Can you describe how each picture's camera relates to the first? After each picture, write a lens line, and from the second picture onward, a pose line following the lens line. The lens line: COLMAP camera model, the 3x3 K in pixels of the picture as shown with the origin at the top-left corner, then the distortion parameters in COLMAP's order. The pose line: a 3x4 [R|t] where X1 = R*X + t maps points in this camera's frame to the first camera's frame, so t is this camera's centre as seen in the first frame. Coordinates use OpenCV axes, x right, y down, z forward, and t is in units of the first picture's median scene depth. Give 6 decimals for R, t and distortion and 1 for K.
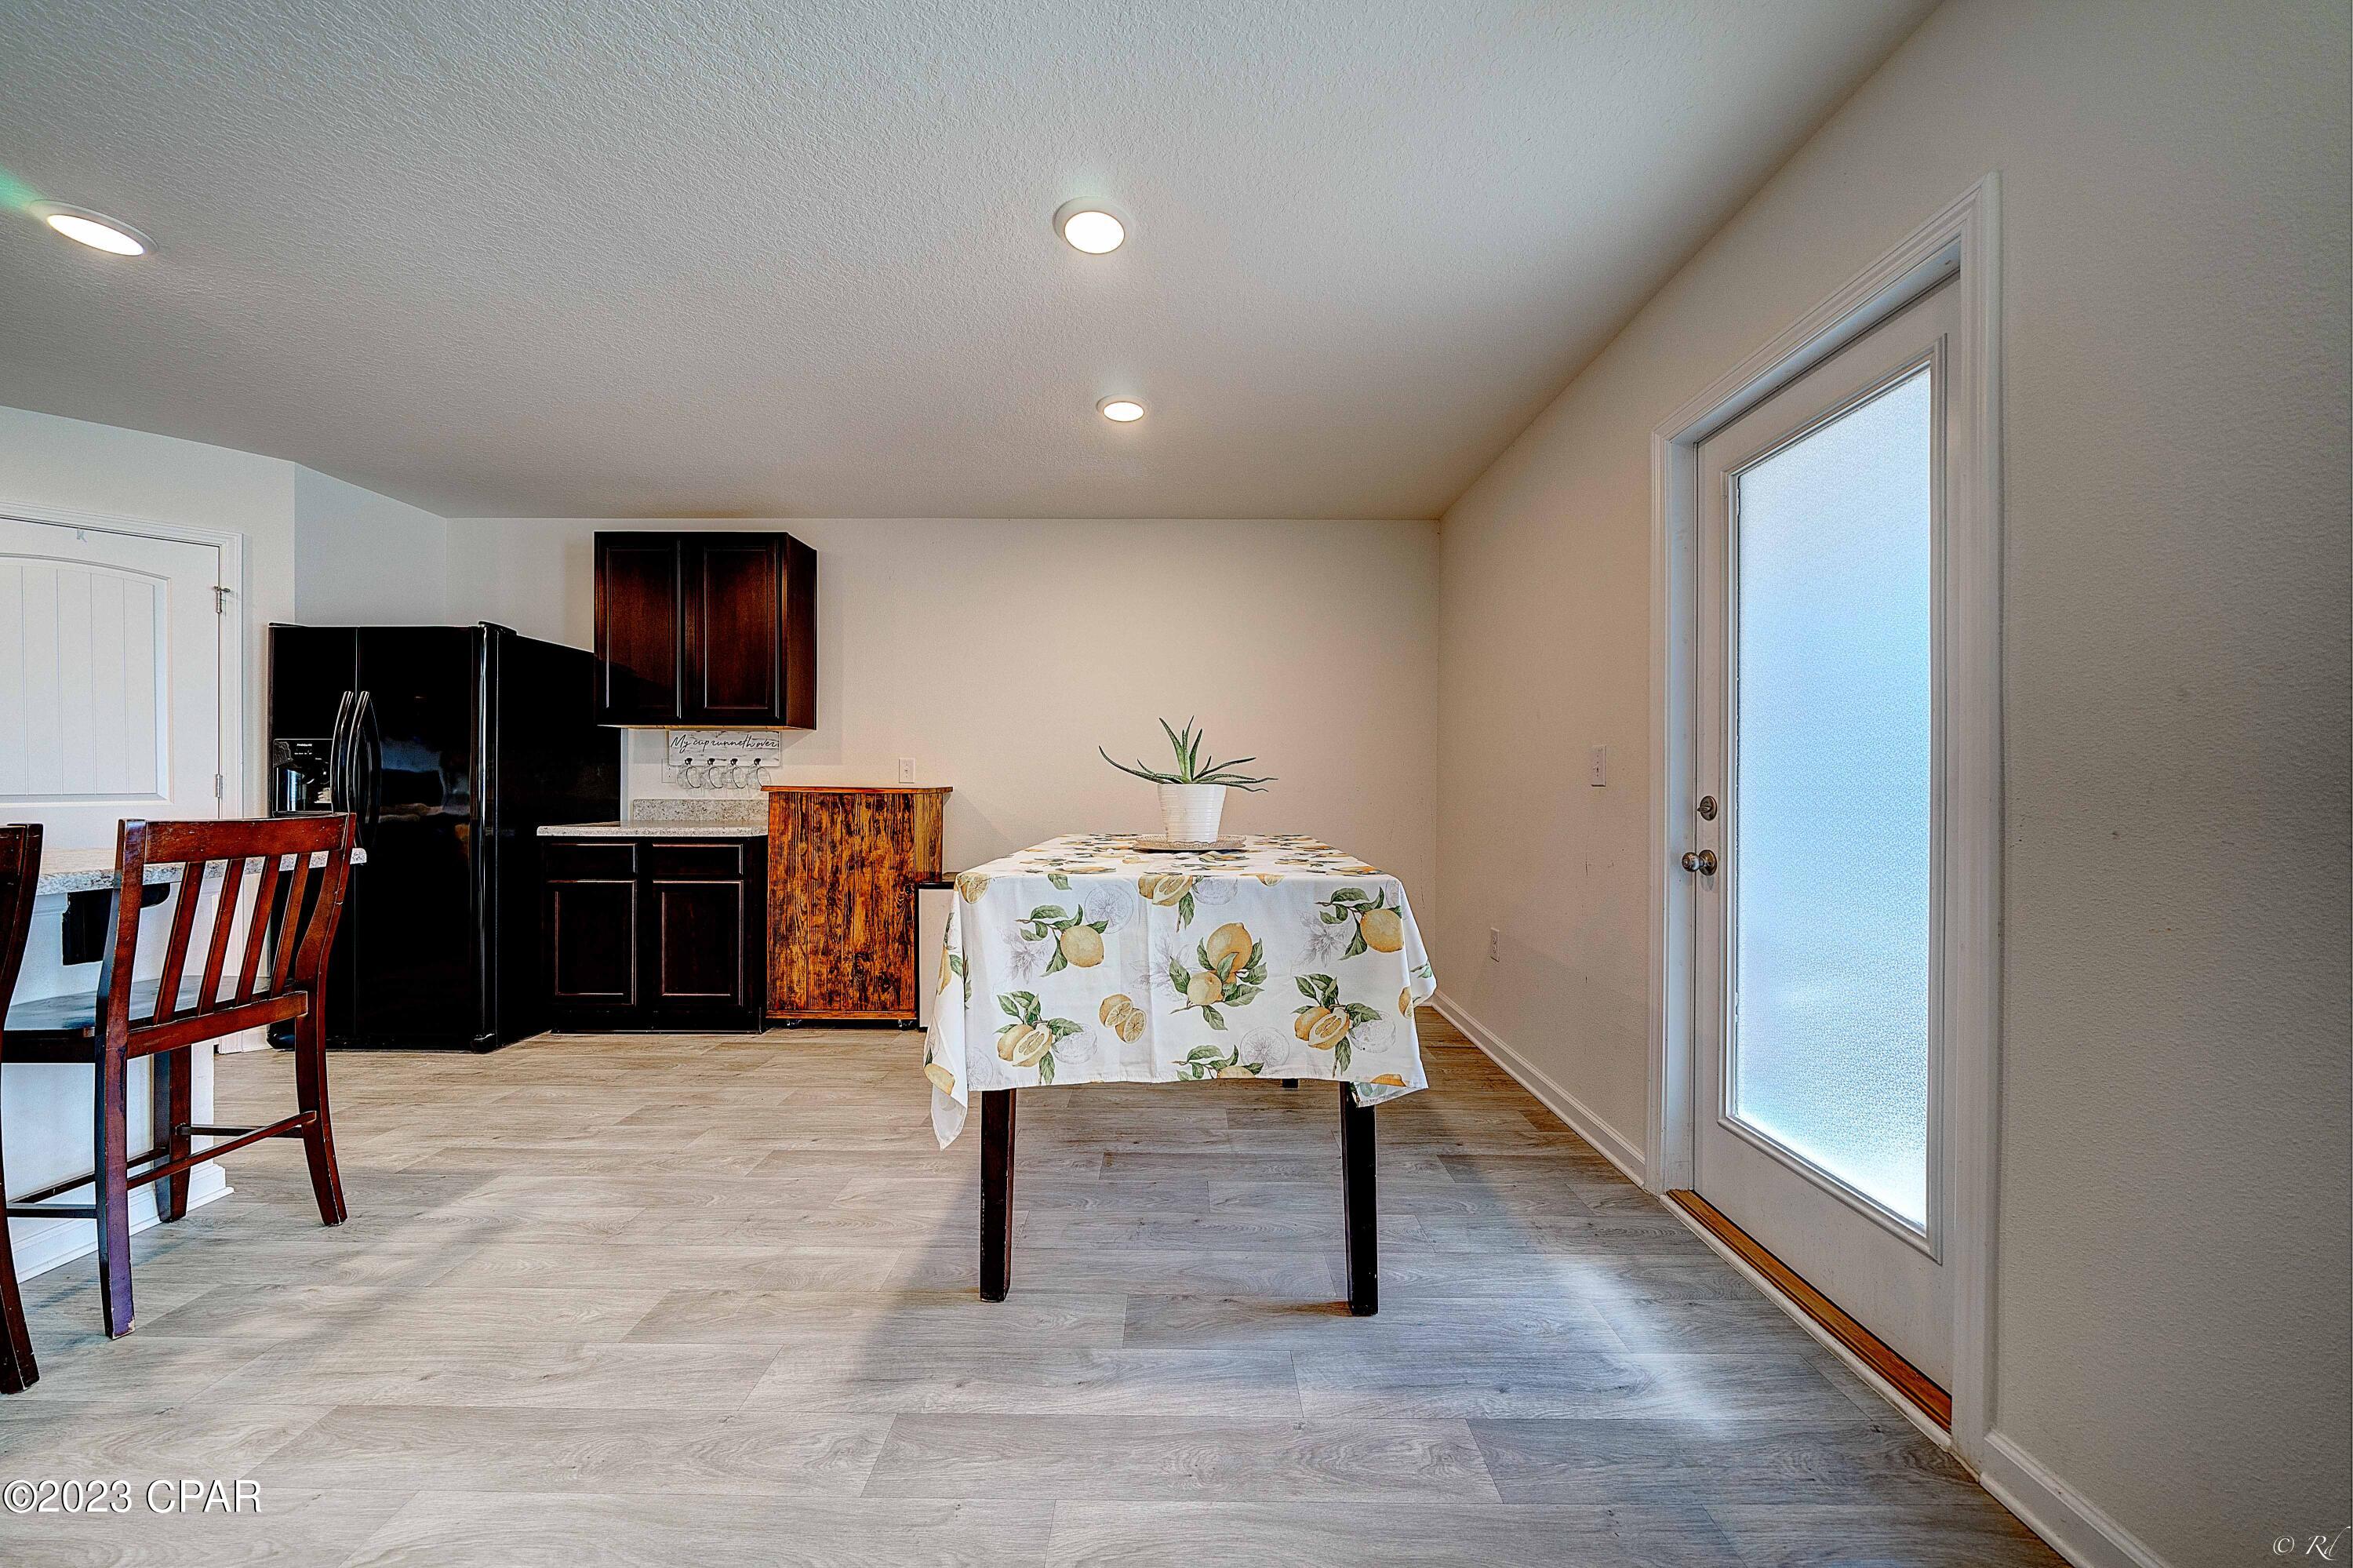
lens RADIAL K [[799.6, 0, 1172.9], [0, 799.6, 781.8], [0, 0, 1]] dist [-0.000051, -0.000059]
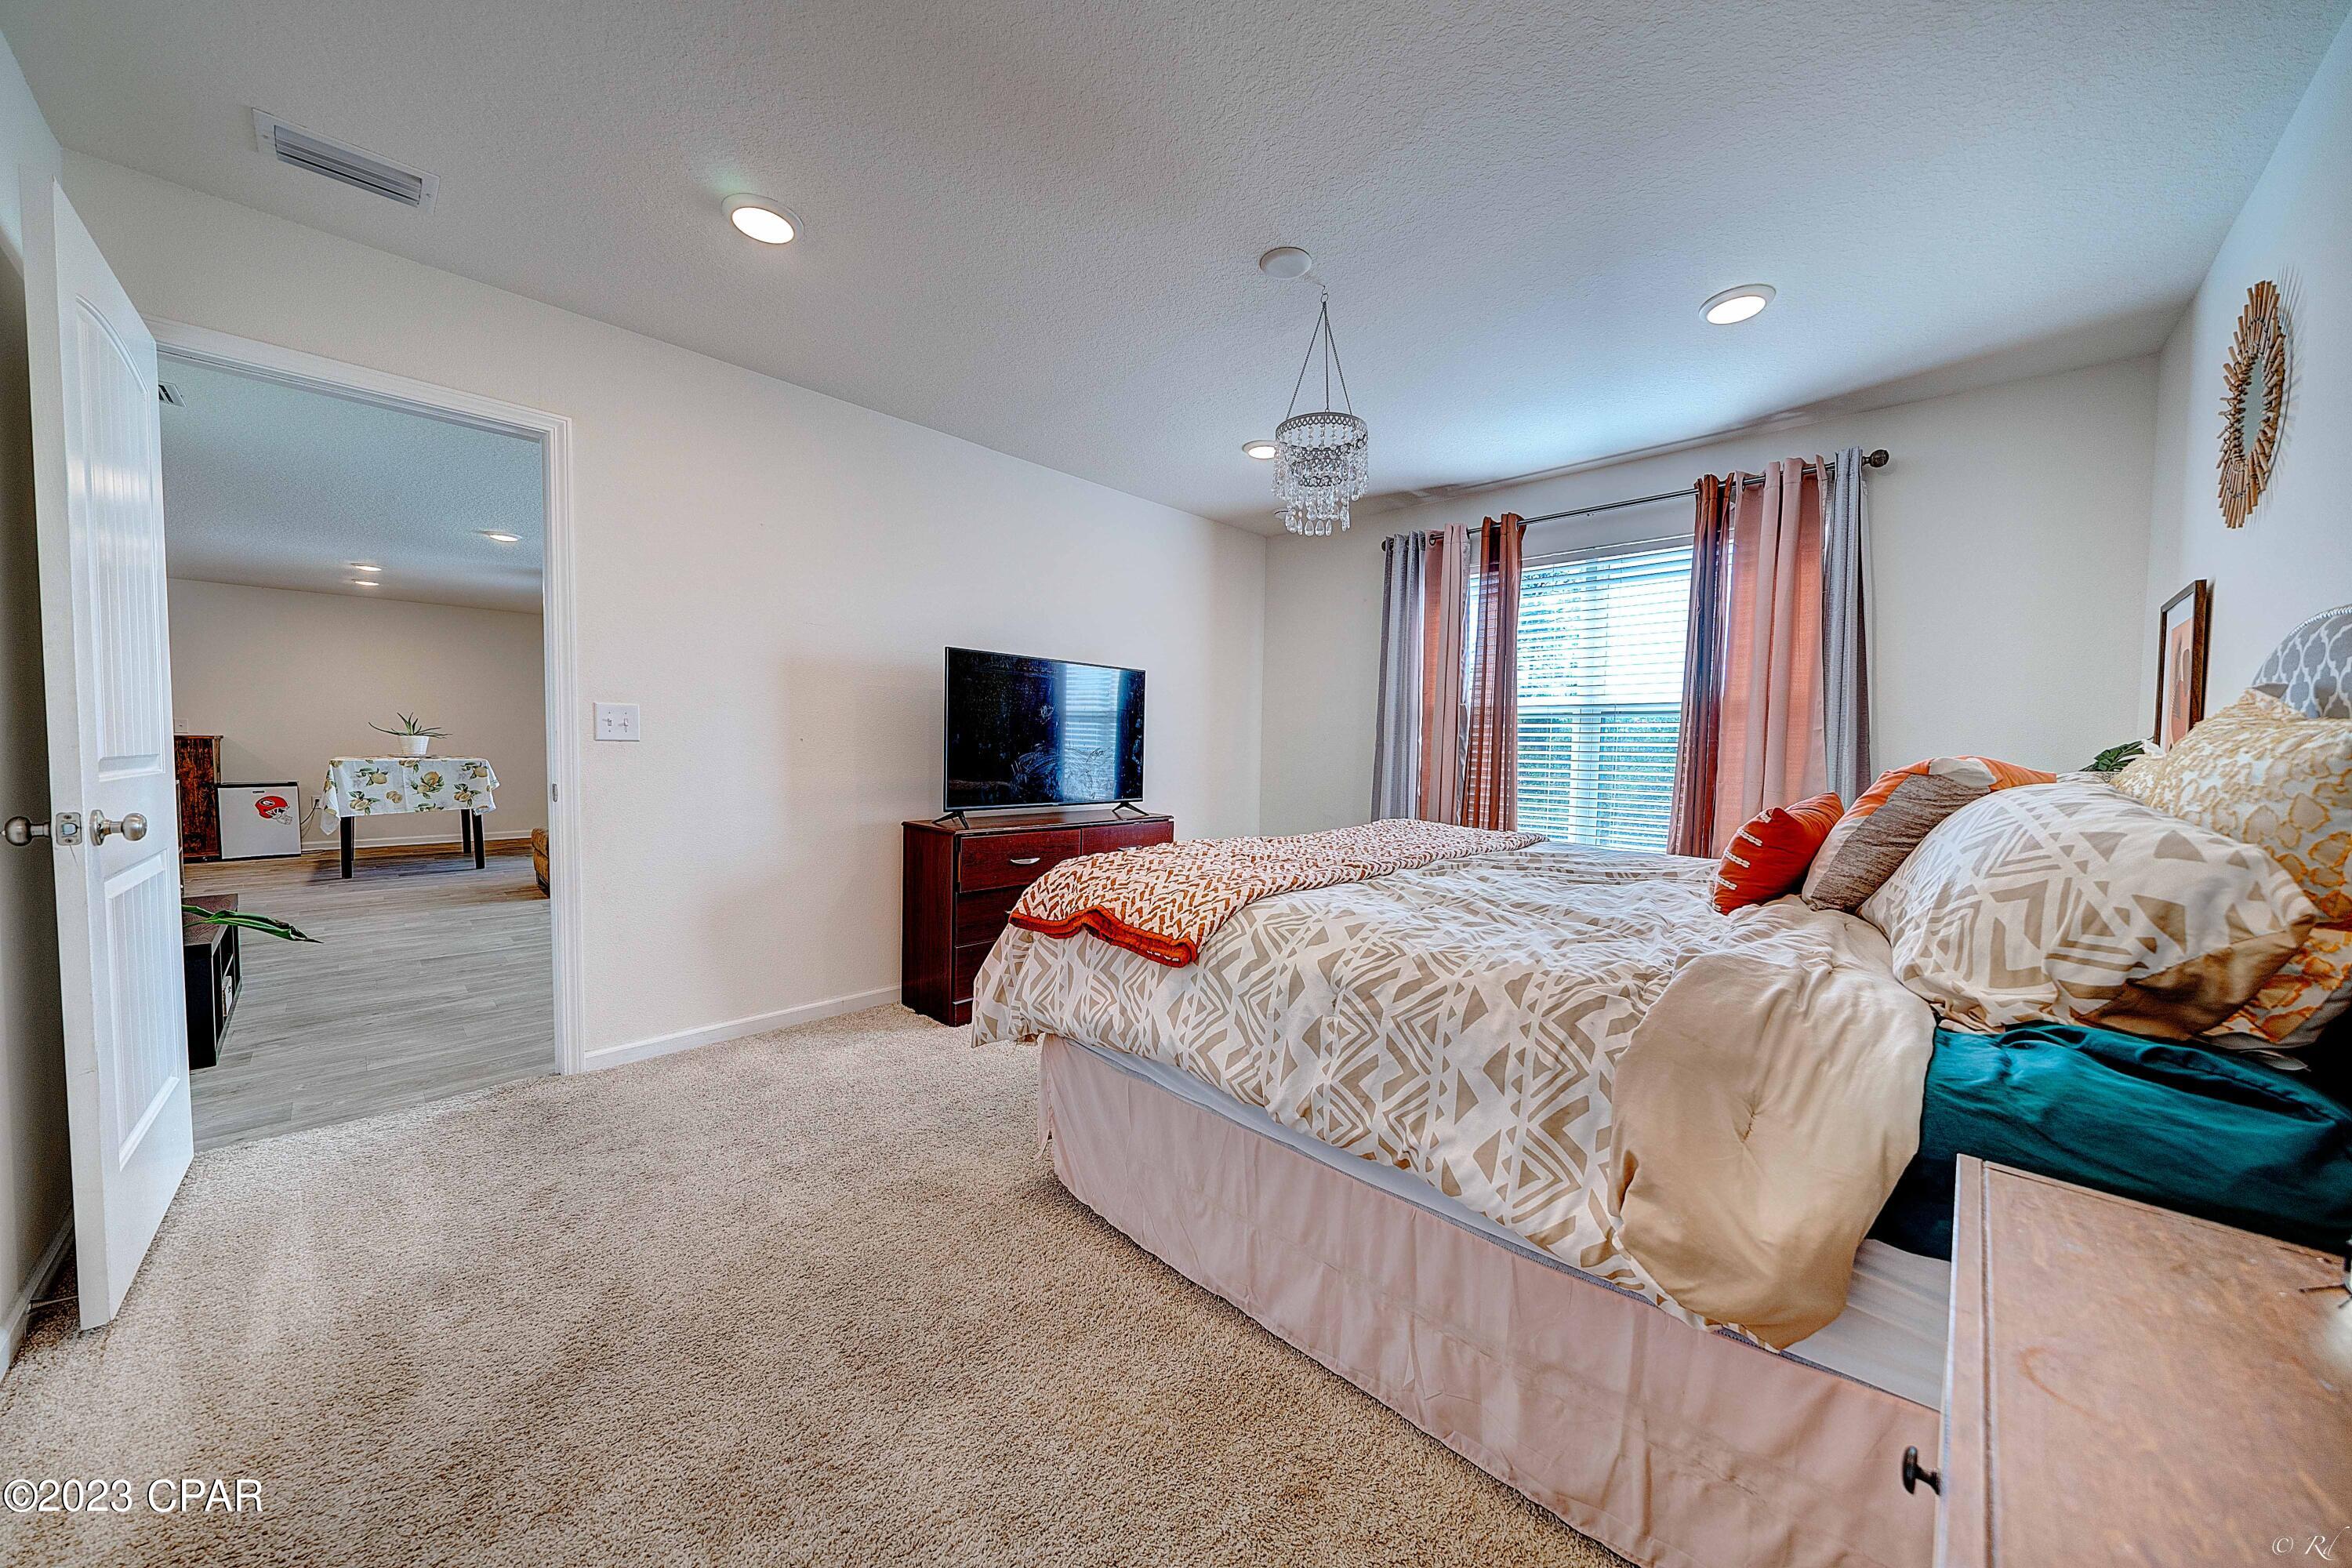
lens RADIAL K [[802.1, 0, 1174.8], [0, 802.1, 784.7], [0, 0, 1]] dist [-0.002665, -0.000176]
pose [[0.688374, -0.031154, 0.724686, -0.134163], [-0.011928, 0.998456, 0.054253, -0.008175], [-0.725258, -0.045990, 0.686940, -2.201993]]
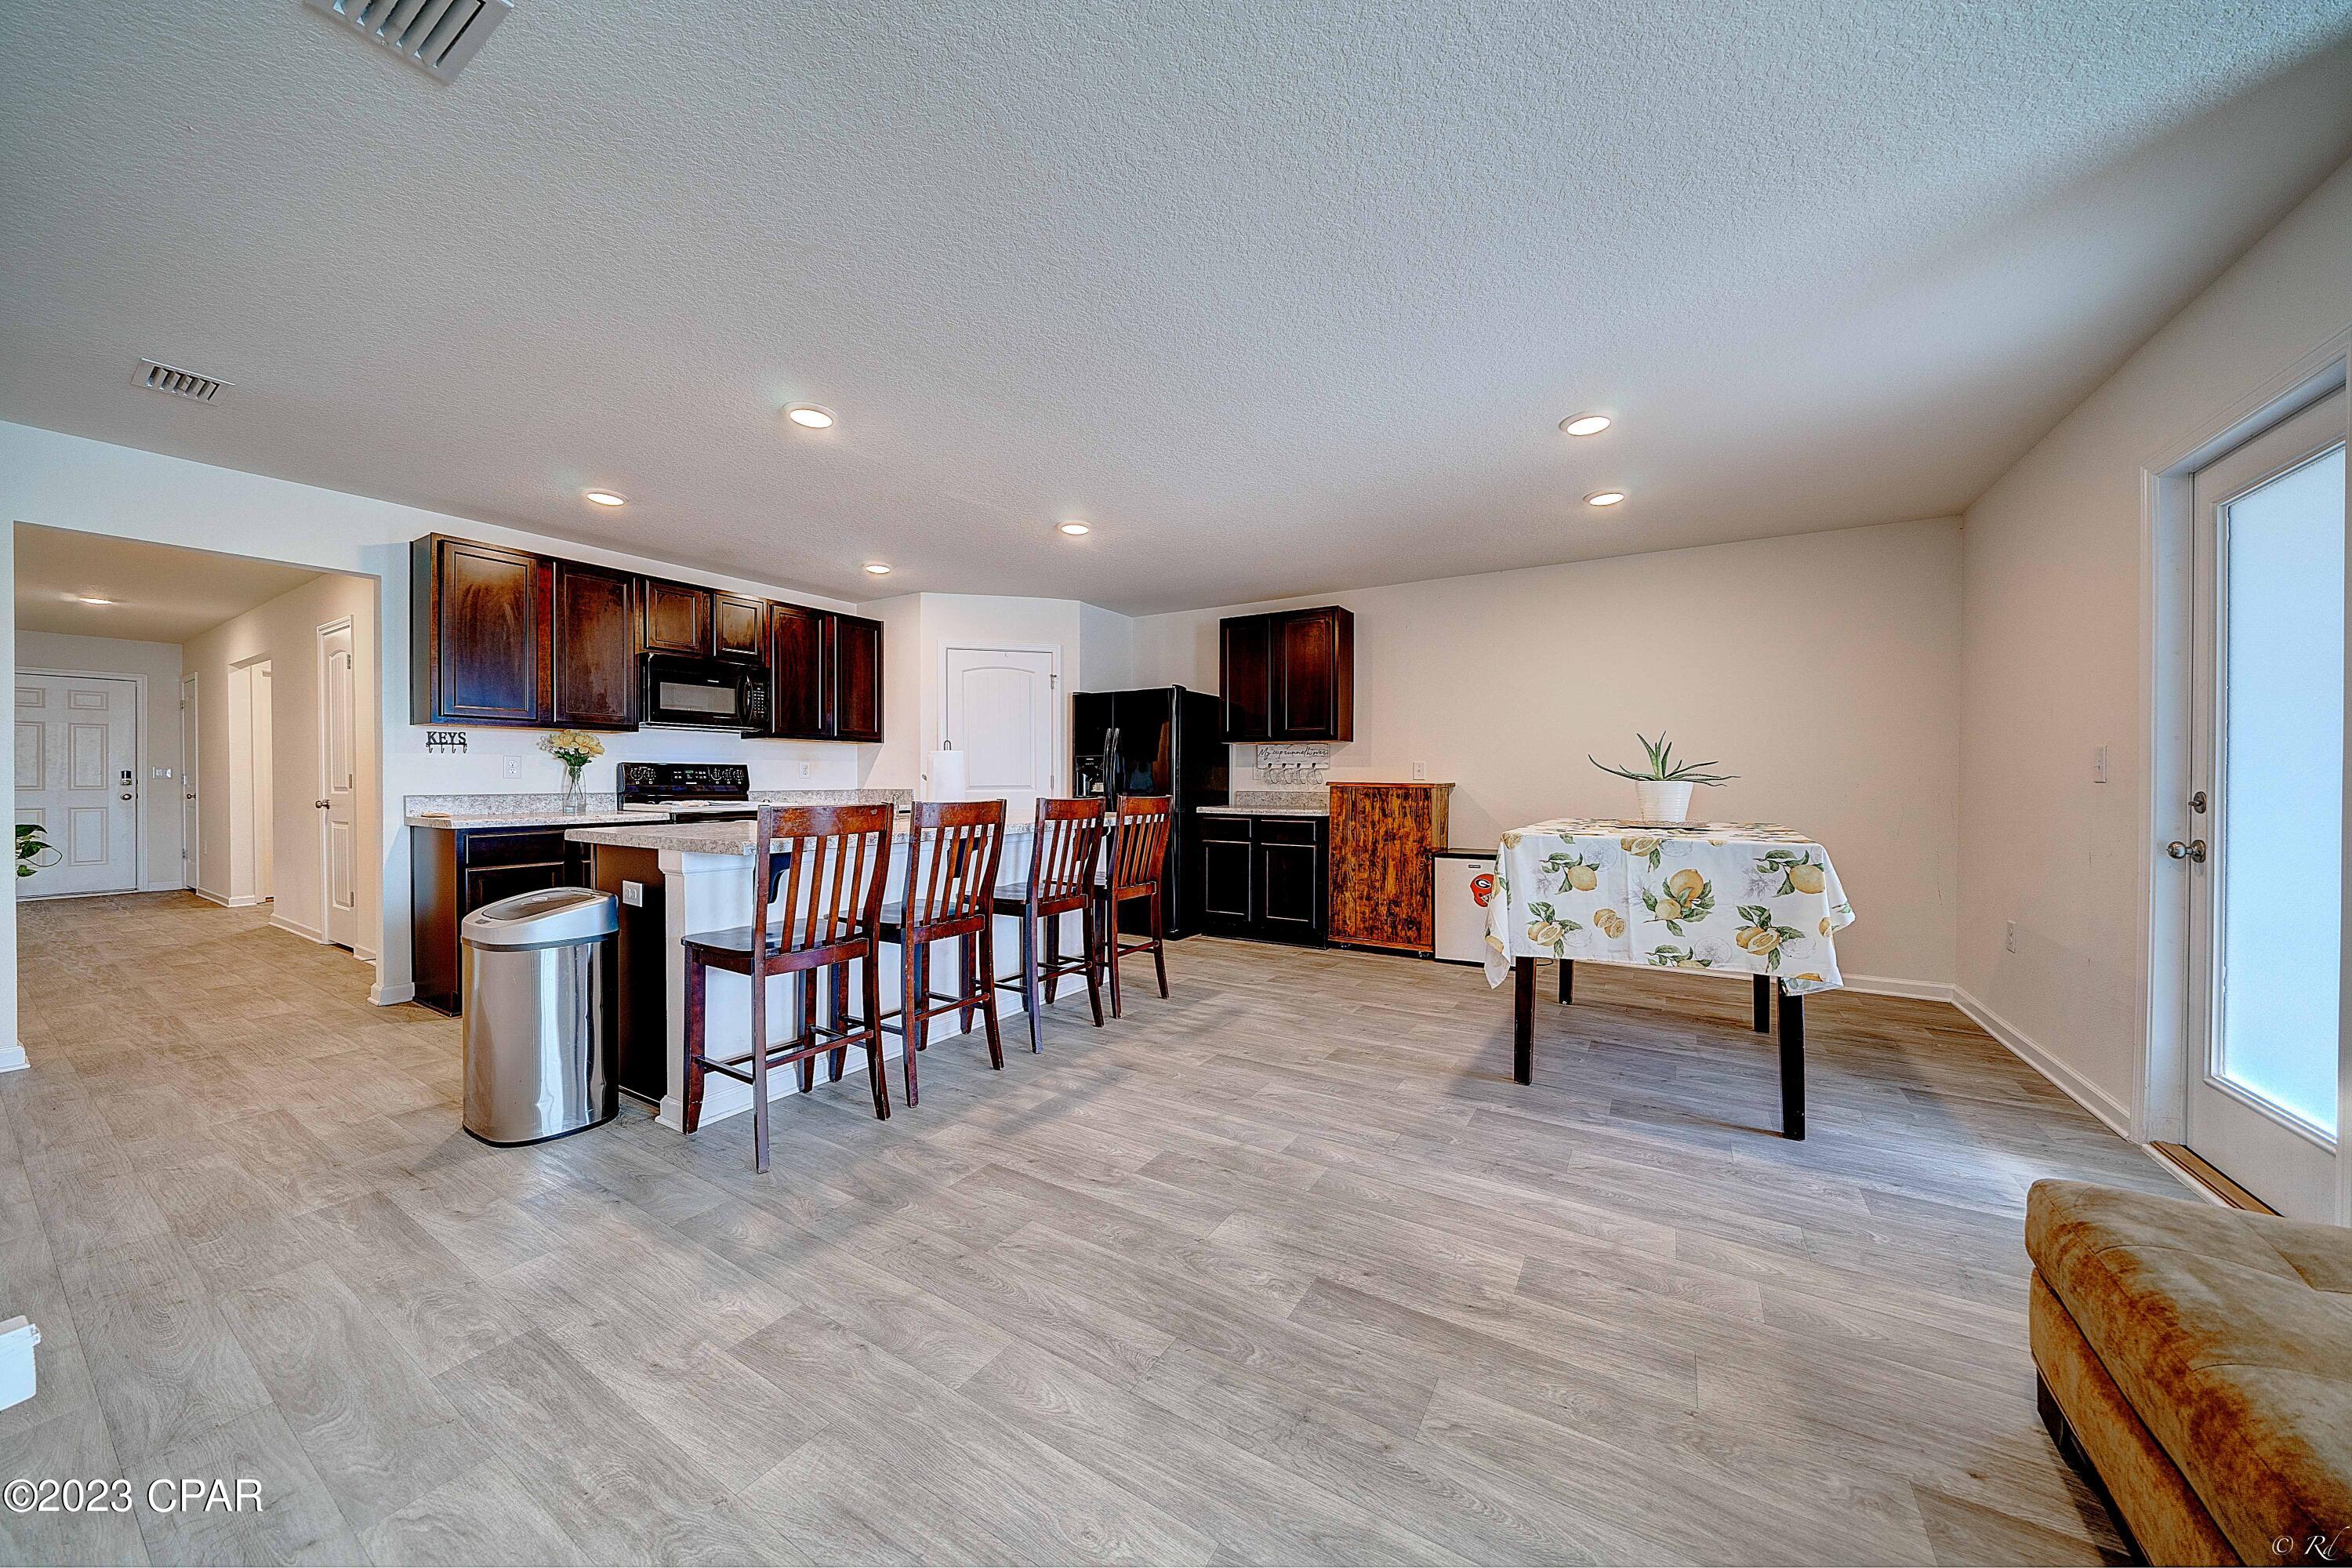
lens RADIAL K [[802.1, 0, 1174.8], [0, 802.1, 784.7], [0, 0, 1]] dist [-0.002665, -0.000176]
pose [[0.855910, 0.003235, -0.517114, 0.011712], [0.000550, 0.999974, 0.007167, -0.000808], [0.517124, -0.006419, 0.855886, -0.441341]]
